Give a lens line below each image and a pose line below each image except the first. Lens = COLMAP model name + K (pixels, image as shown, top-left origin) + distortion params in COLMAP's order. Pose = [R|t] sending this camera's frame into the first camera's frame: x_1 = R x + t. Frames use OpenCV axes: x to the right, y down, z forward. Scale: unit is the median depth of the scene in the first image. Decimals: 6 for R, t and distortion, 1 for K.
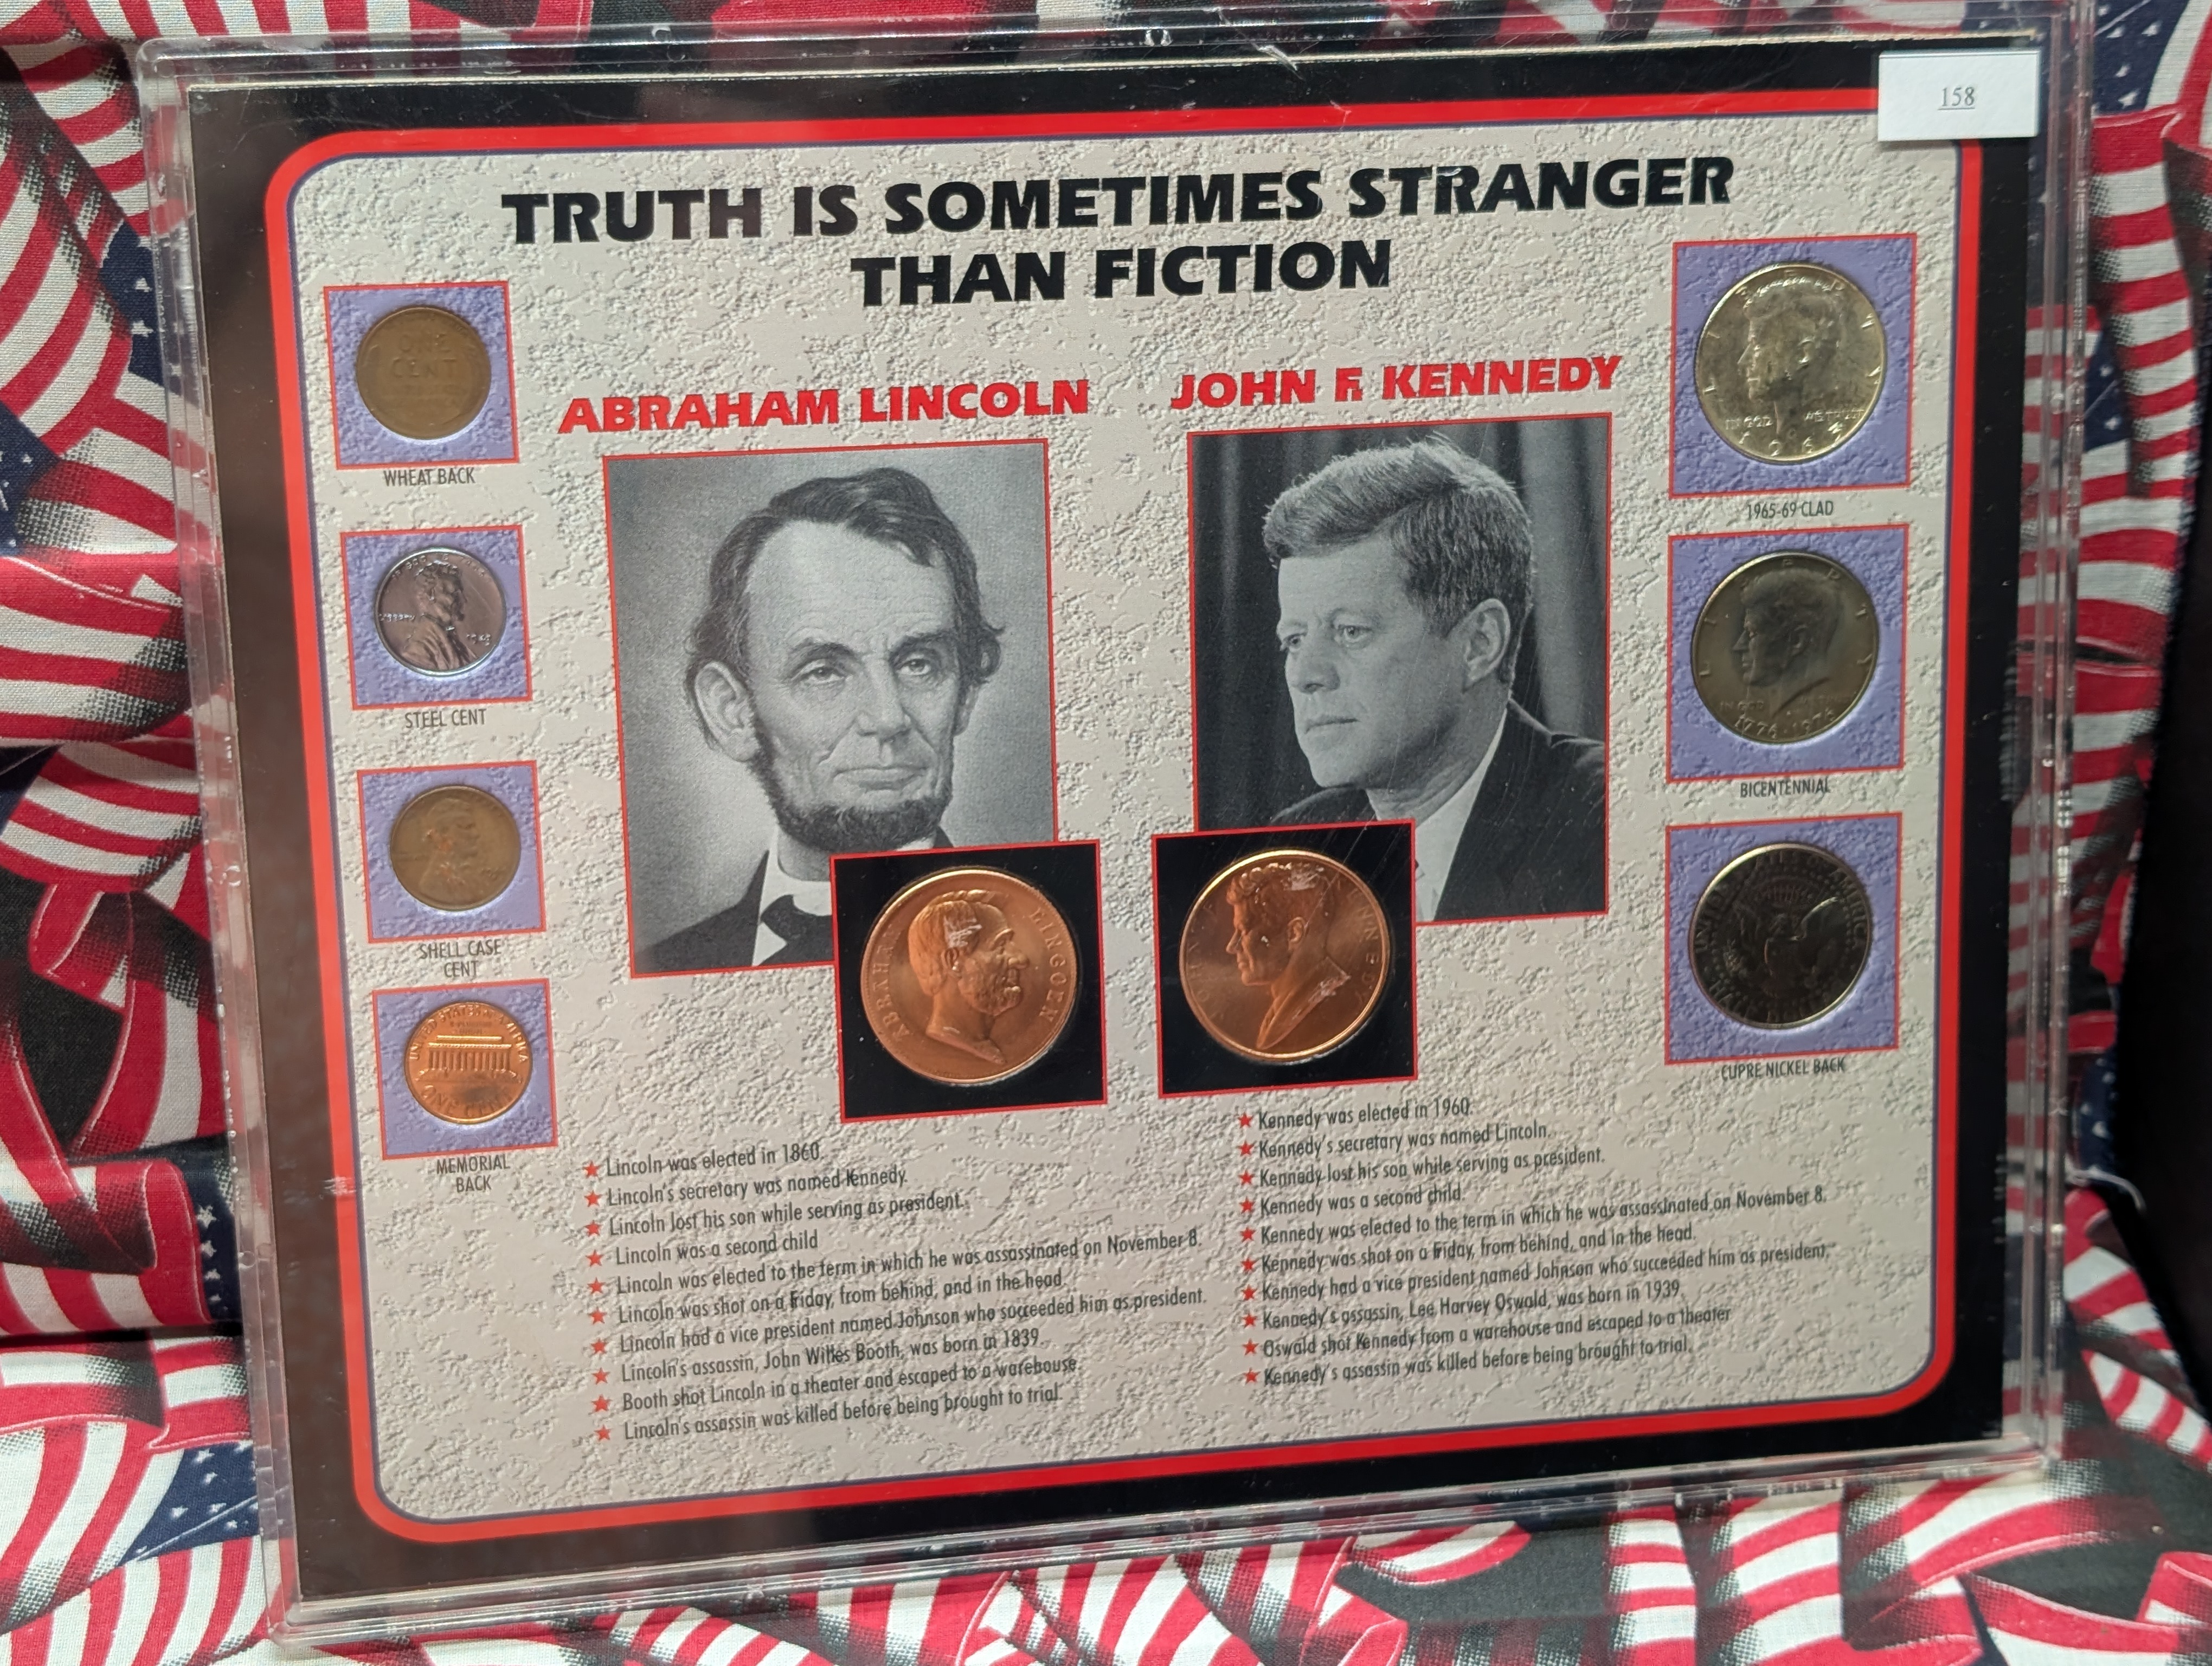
lens RADIAL K [[3620.2, 0, 1106.0], [0, 3620.2, 833.0], [0, 0, 1]] dist [0.260846, -1.546516]
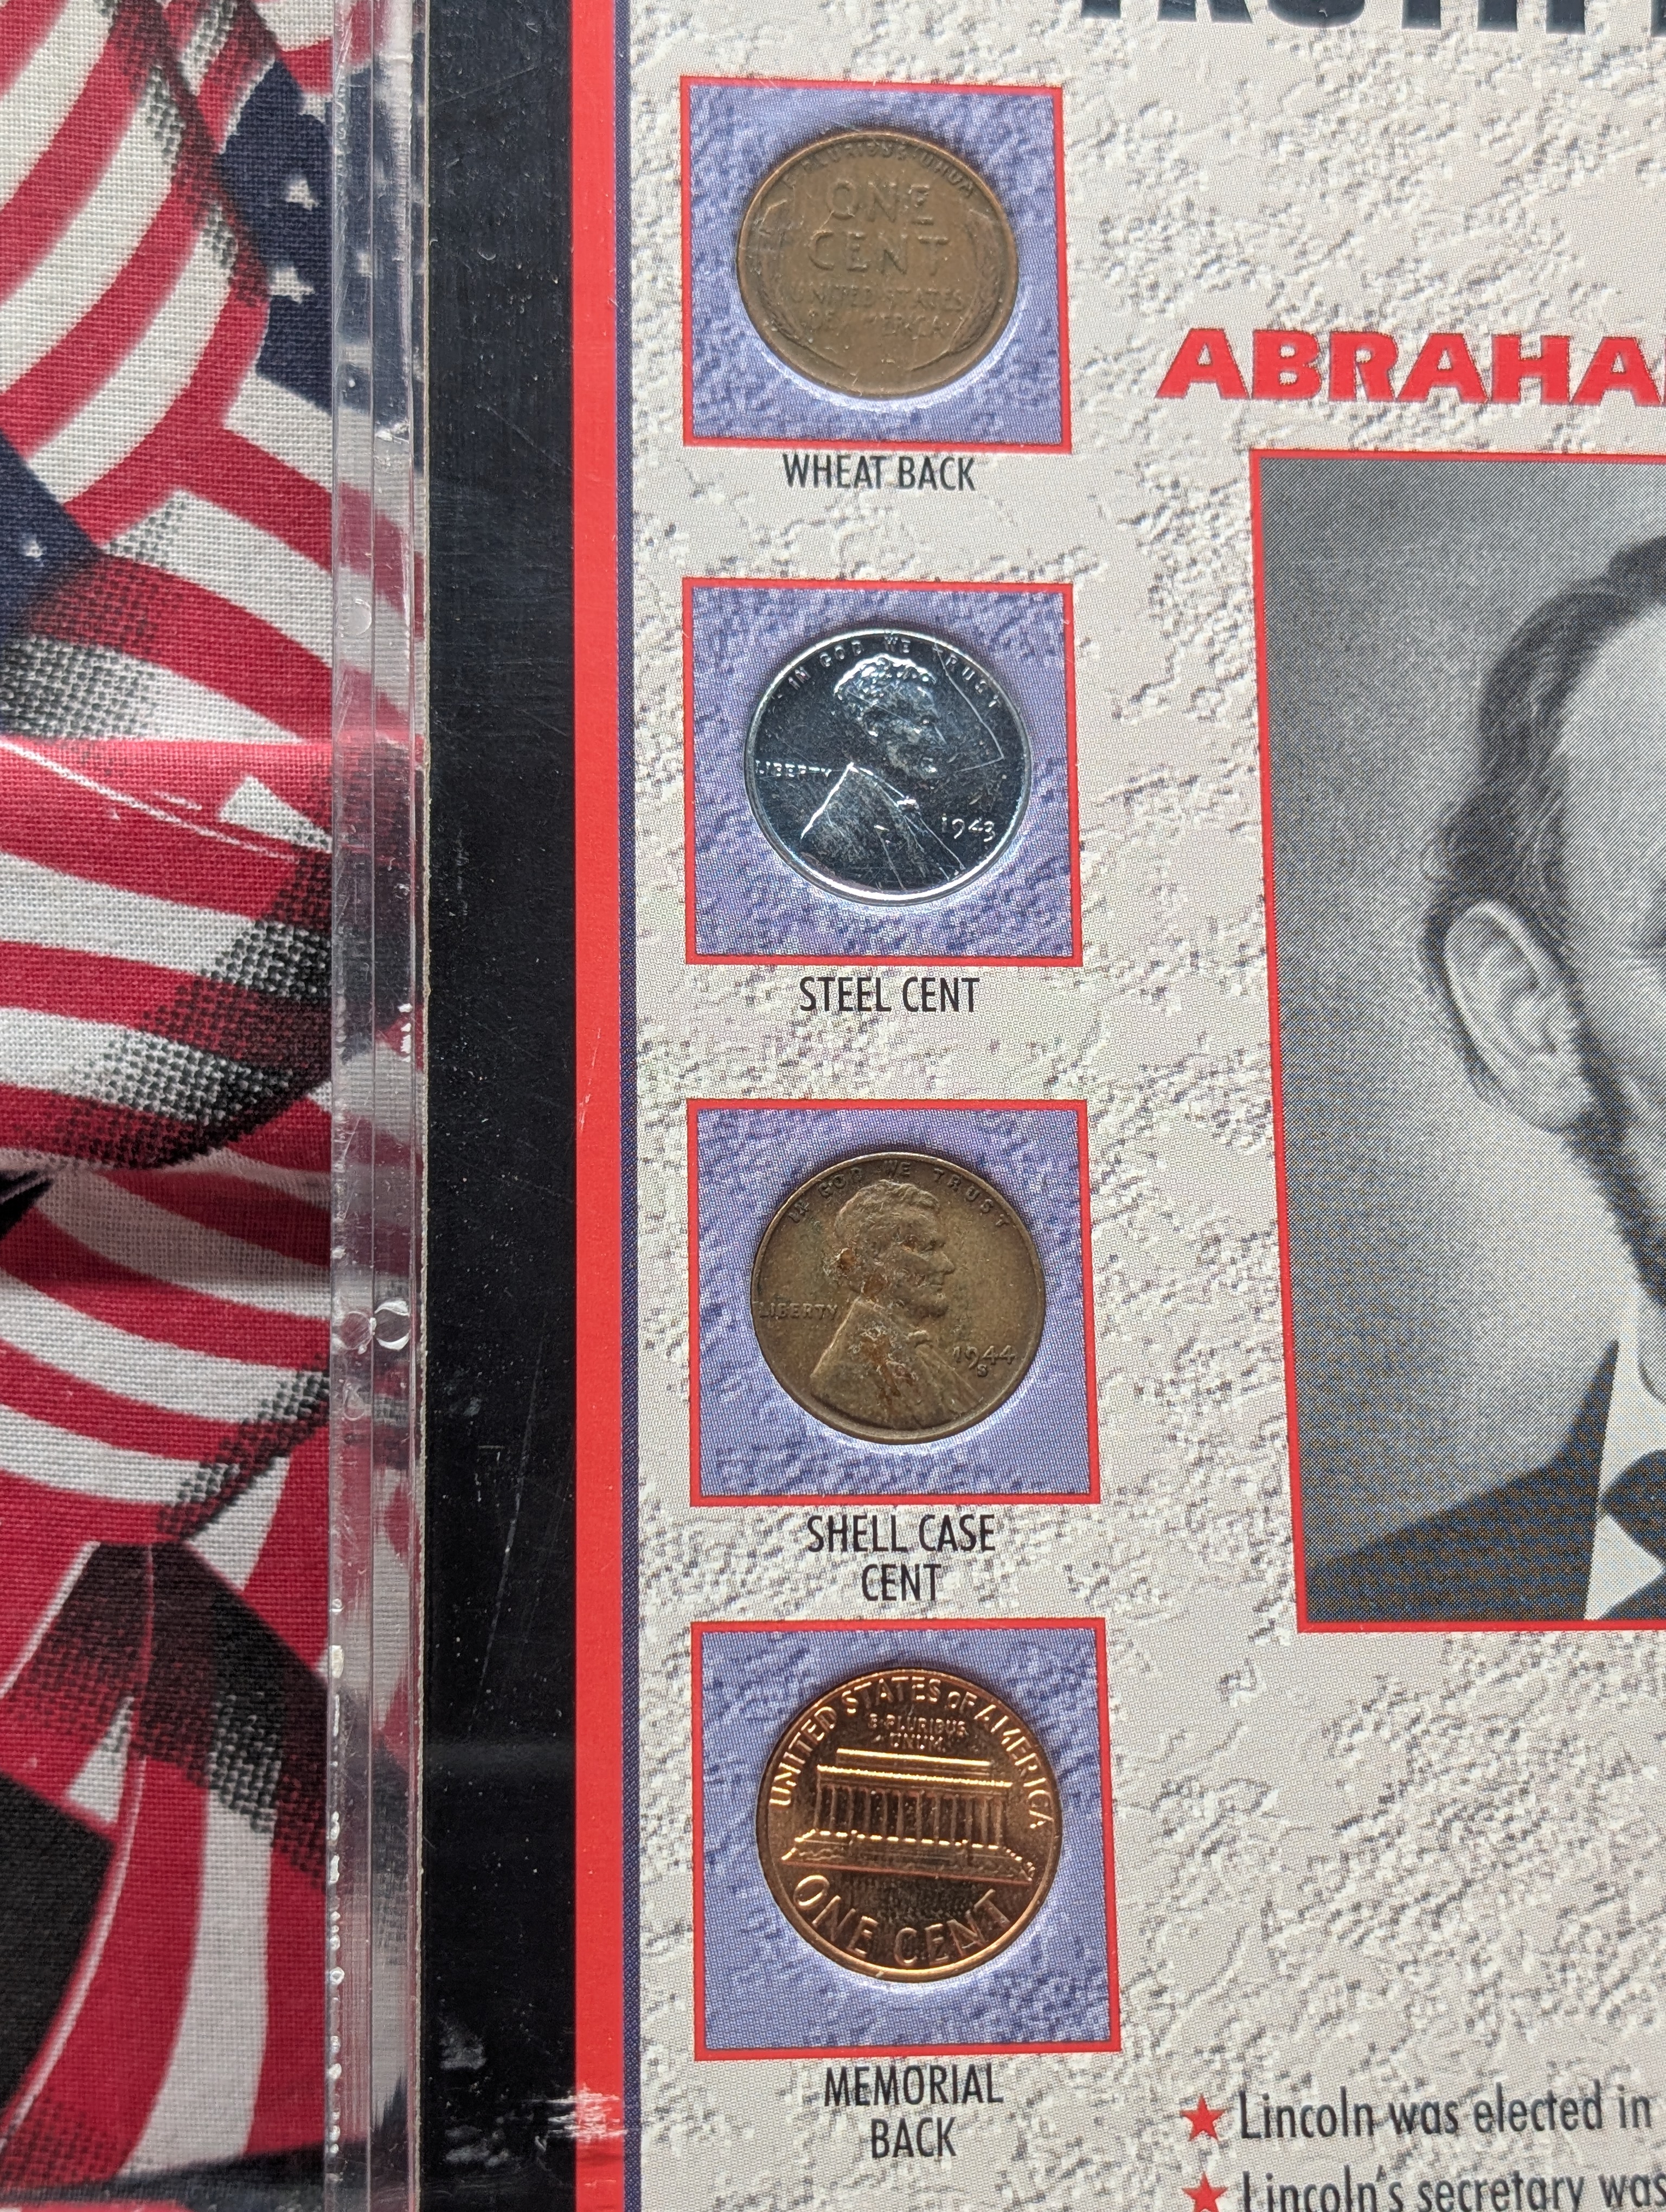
lens RADIAL K [[3620.2, 0, 833.0], [0, 3620.2, 1106.0], [0, 0, 1]] dist [0.260846, -1.546516]
pose [[0.994963, -0.008964, -0.099837, -0.139278], [-0.029939, 0.923955, -0.381327, 0.142555], [0.095663, 0.382395, 0.919033, 0.580975]]
